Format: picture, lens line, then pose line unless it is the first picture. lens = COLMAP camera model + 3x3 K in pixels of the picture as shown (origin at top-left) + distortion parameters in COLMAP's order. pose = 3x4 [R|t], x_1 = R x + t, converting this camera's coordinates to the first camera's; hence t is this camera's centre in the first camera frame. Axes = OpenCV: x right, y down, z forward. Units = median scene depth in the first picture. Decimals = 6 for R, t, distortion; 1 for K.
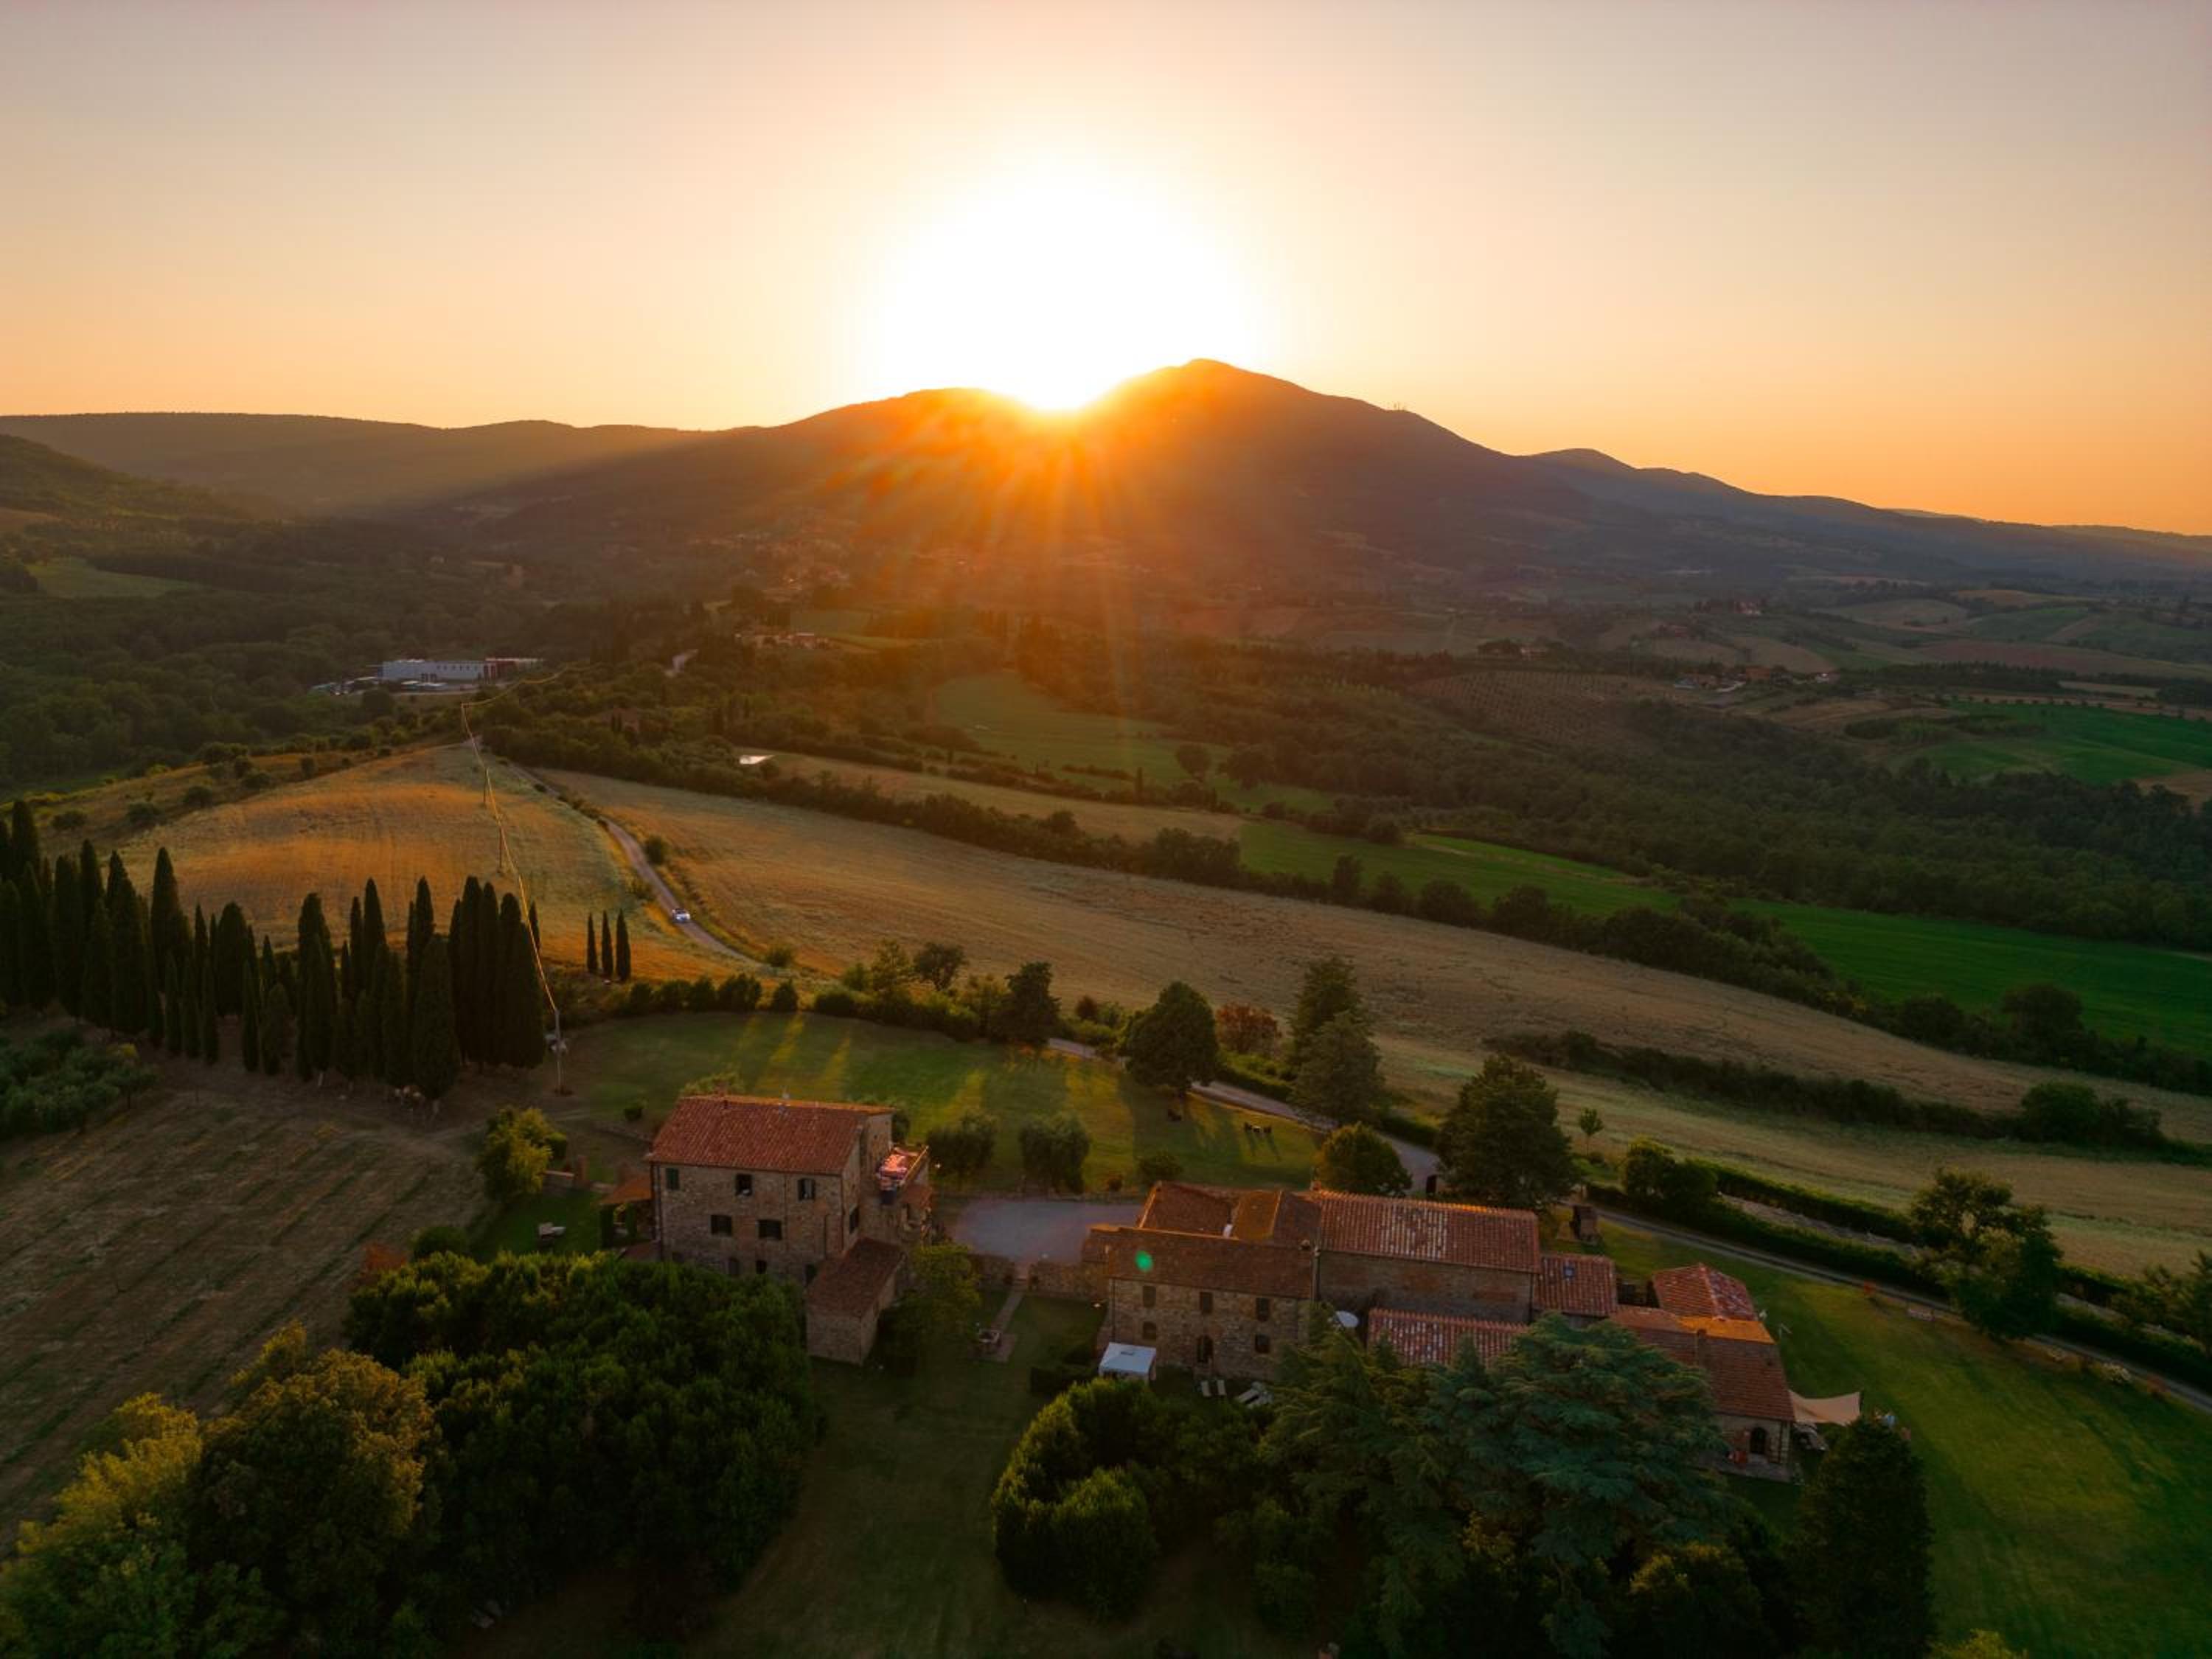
lens RADIAL K [[1560.3, 0, 1103.2], [0, 1560.3, 831.8], [0, 0, 1]] dist [0.068240, -0.067939]
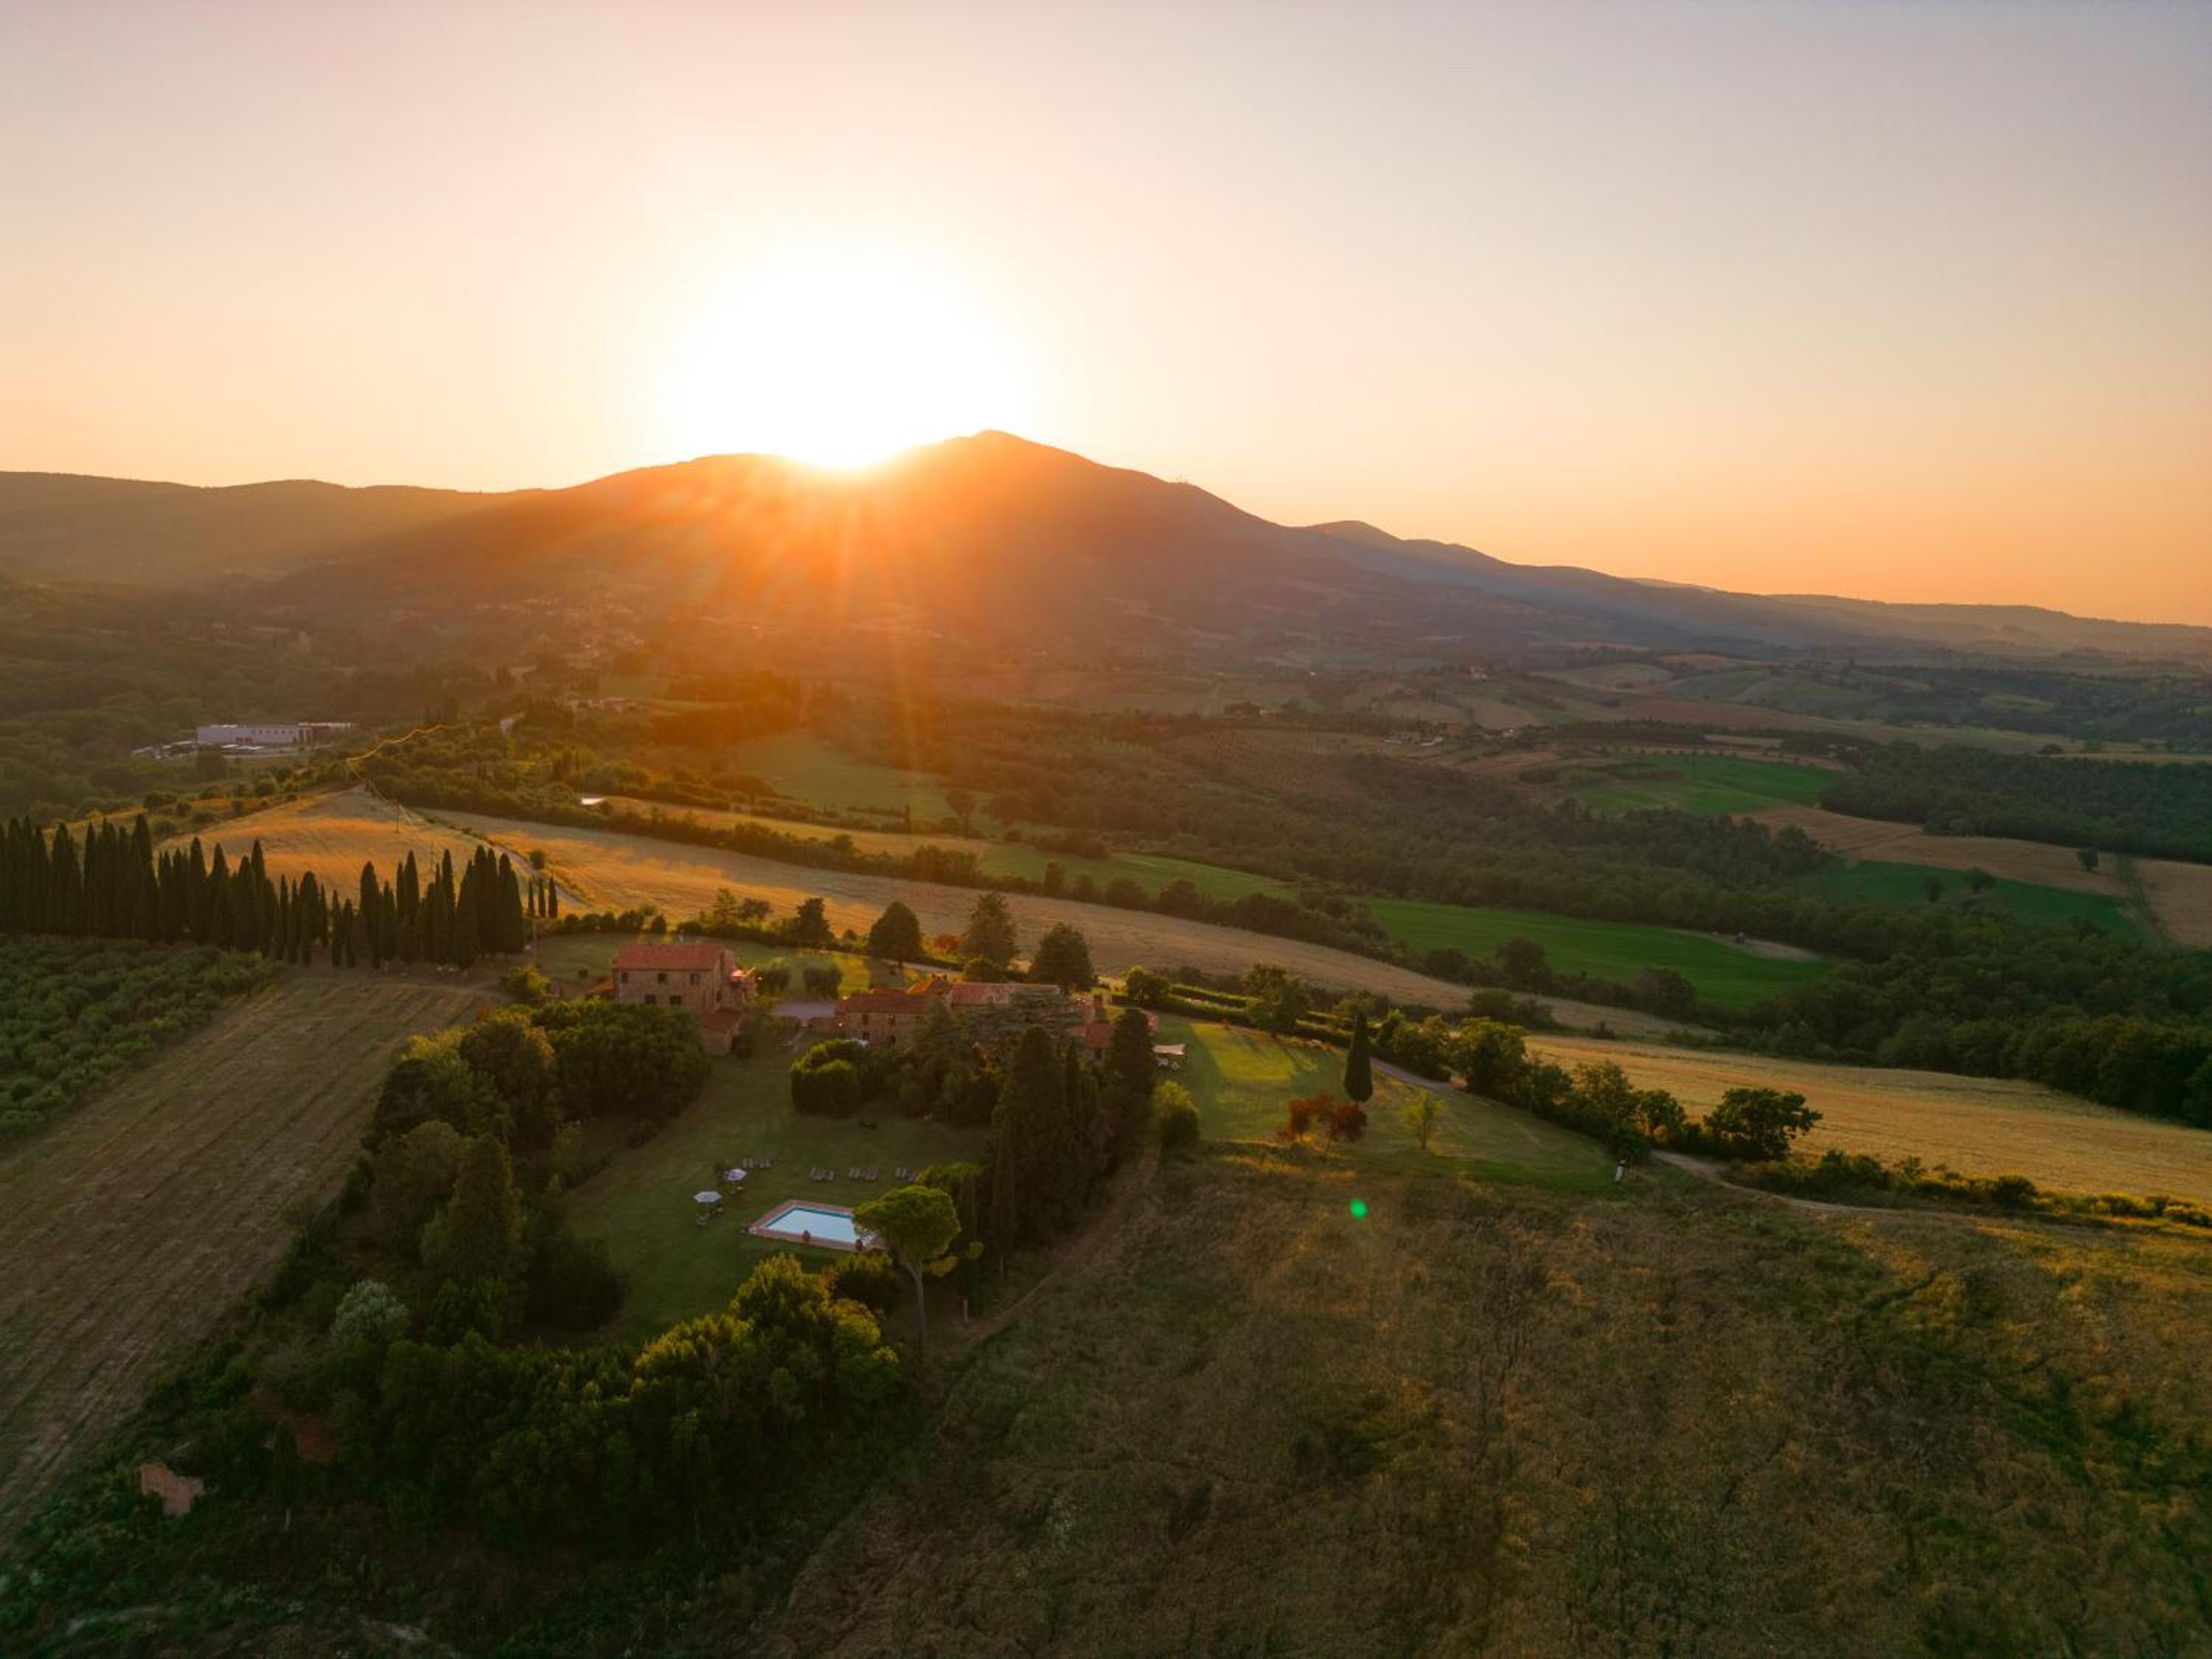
lens RADIAL K [[1560.3, 0, 1103.2], [0, 1560.3, 838.8], [0, 0, 1]] dist [0.068240, -0.067939]
pose [[0.991771, -0.016101, 0.127010, 0.010923], [0.020459, 0.999243, -0.033079, 0.016889], [-0.126381, 0.035405, 0.991350, -0.146976]]
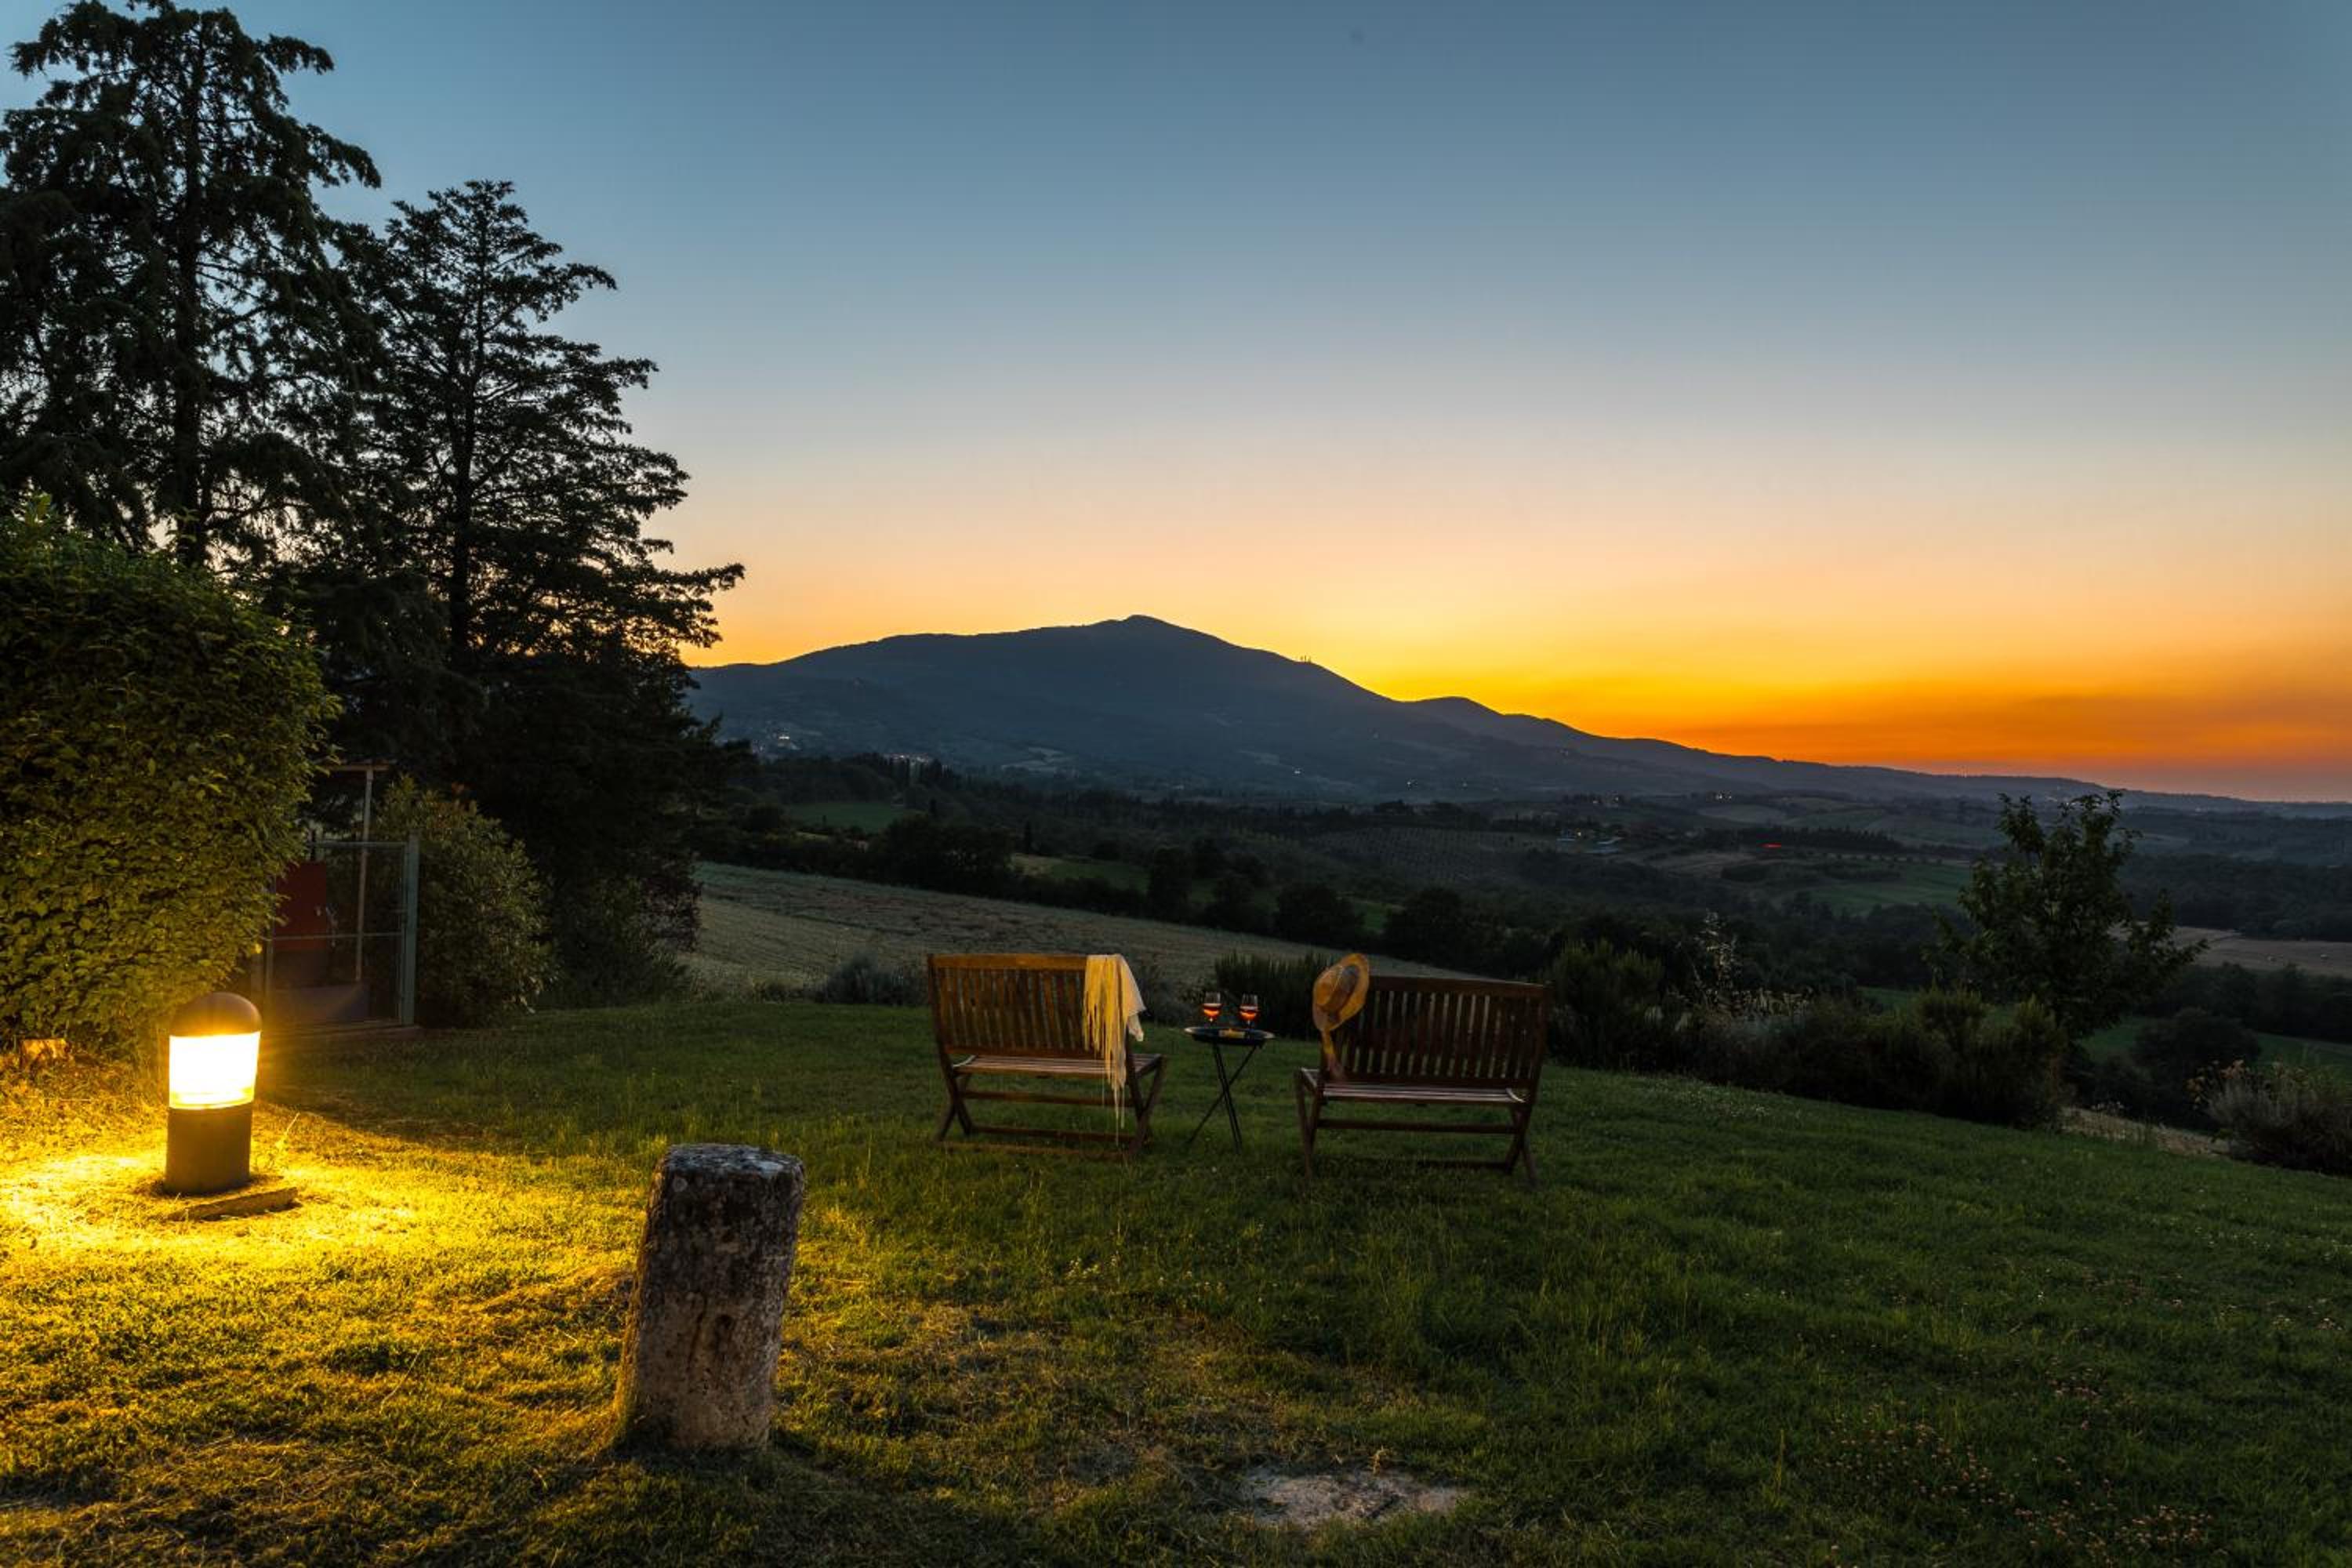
lens RADIAL K [[1352.1, 0, 1172.4], [0, 1352.1, 767.3], [0, 0, 1]] dist [-0.002884, 0.003207]
pose [[0.996633, 0.009304, 0.081458, 0.045432], [0.006346, 0.981806, -0.189782, 0.037240], [-0.081742, 0.189660, 0.978441, 0.175515]]
